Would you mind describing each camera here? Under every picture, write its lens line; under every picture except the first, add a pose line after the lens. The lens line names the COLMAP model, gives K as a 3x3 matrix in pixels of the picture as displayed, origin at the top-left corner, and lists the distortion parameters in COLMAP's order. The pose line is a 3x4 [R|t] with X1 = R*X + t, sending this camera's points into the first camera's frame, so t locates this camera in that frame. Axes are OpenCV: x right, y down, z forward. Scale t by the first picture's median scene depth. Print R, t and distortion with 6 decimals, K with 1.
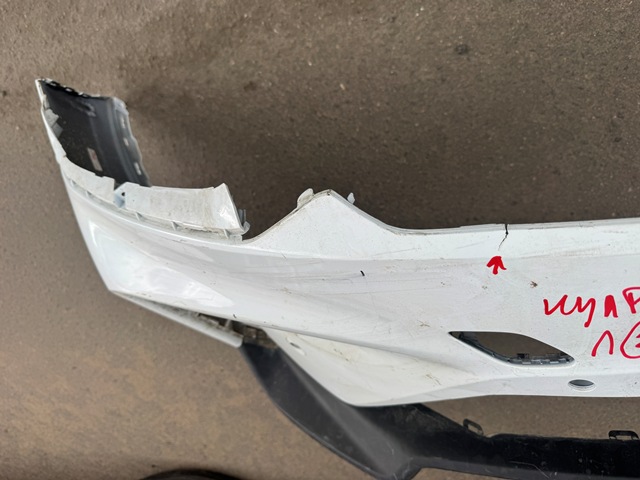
lens RADIAL K [[459.4, 0, 324.2], [0, 459.4, 236.1], [0, 0, 1]] dist [0.024206, -0.037034]
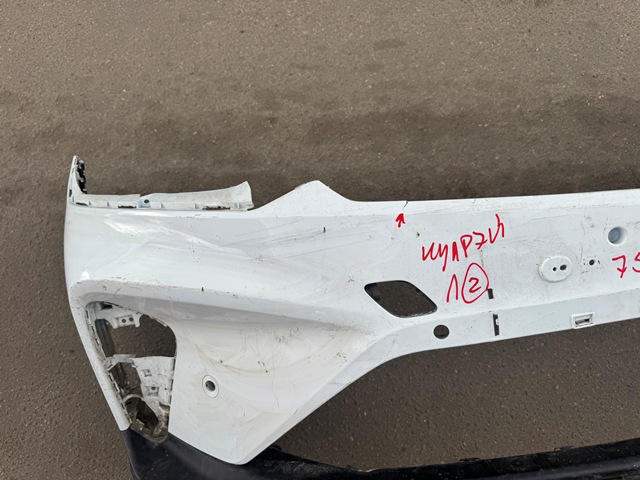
lens RADIAL K [[459.4, 0, 322.4], [0, 459.4, 247.4], [0, 0, 1]] dist [0.024206, -0.037034]
pose [[0.935314, 0.308116, 0.173933, -0.199612], [-0.142625, 0.778203, -0.611603, 1.182768], [-0.323800, 0.547233, 0.771809, -0.266582]]
